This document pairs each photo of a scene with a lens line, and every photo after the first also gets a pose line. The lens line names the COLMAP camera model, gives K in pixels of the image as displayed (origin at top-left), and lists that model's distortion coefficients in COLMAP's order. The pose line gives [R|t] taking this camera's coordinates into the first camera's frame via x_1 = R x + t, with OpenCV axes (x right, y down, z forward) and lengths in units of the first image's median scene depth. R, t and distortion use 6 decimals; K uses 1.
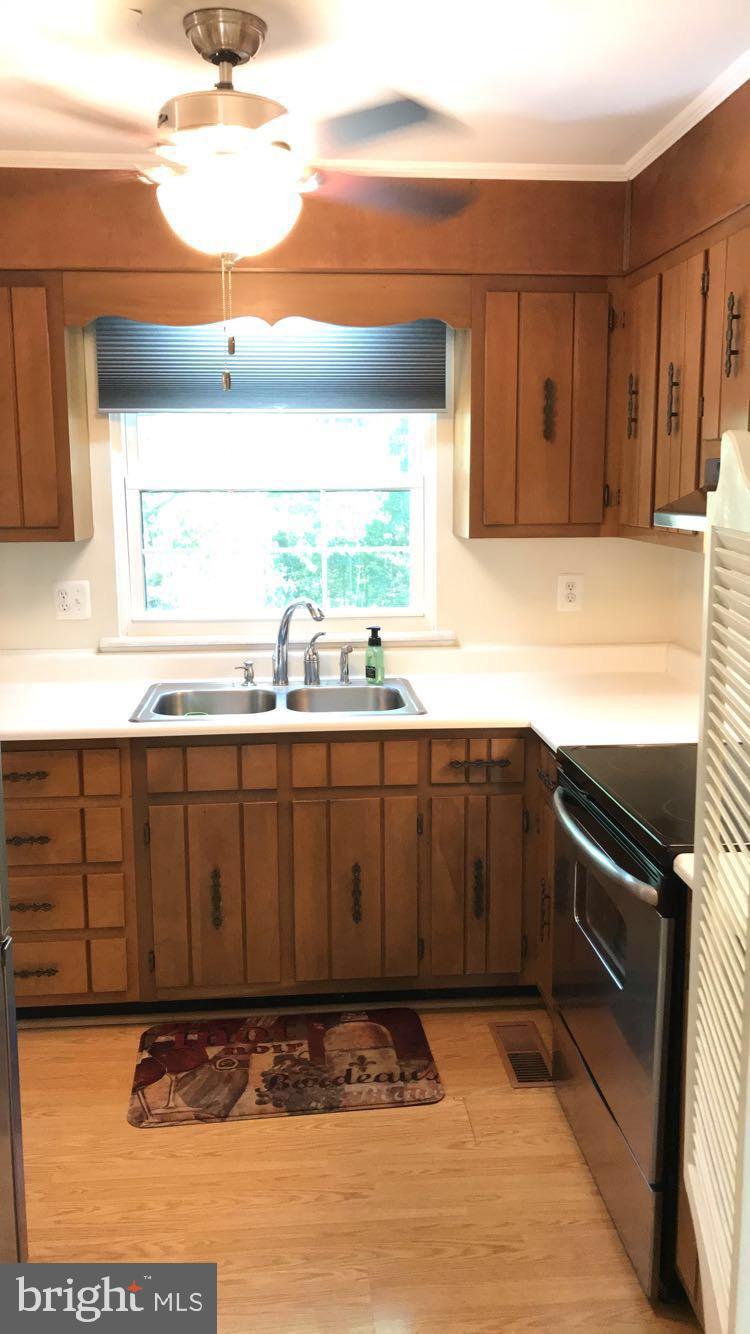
lens RADIAL K [[1081.2, 0, 380.6], [0, 1081.2, 642.4], [0, 0, 1]] dist [-0.008637, -0.011568]
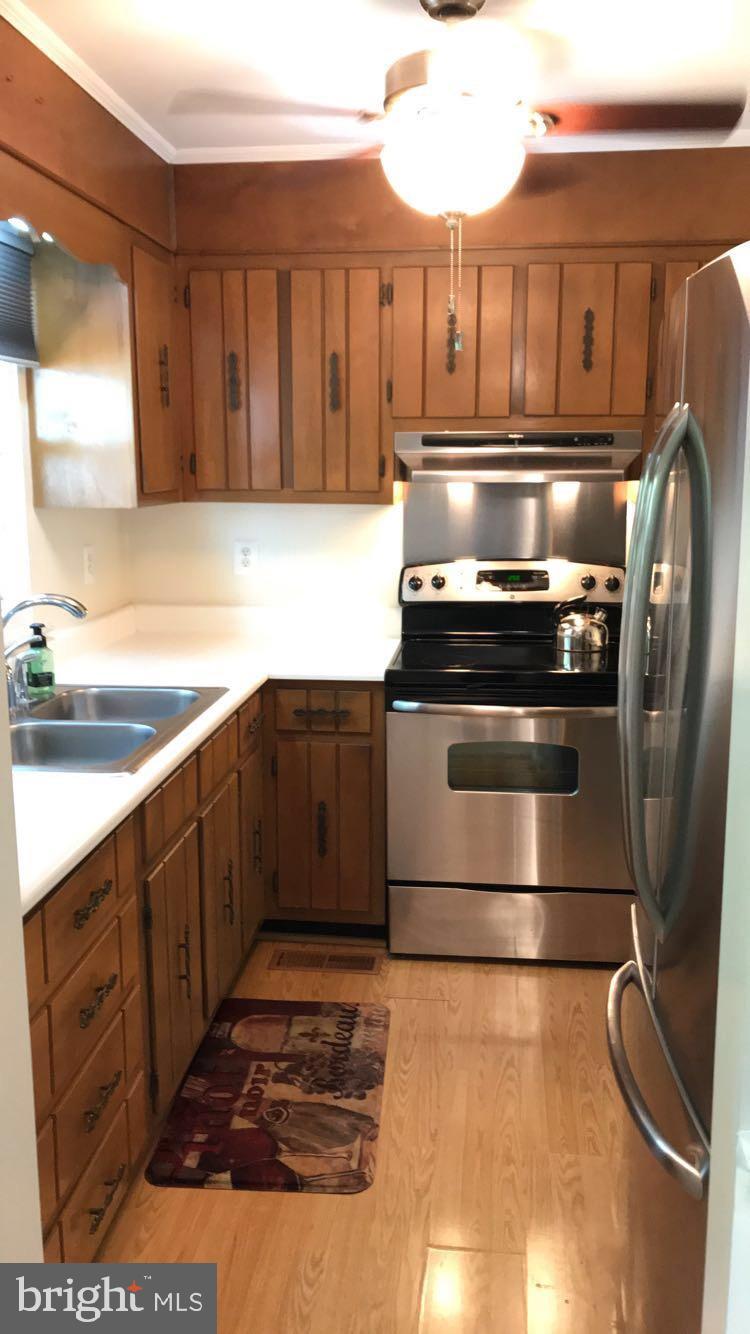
lens RADIAL K [[1081.2, 0, 380.6], [0, 1081.2, 642.4], [0, 0, 1]] dist [-0.008637, -0.011568]
pose [[0.191634, -0.162470, 0.967926, -0.910920], [0.147229, 0.979803, 0.135314, -0.088791], [-0.970361, 0.116576, 0.211684, 0.692029]]
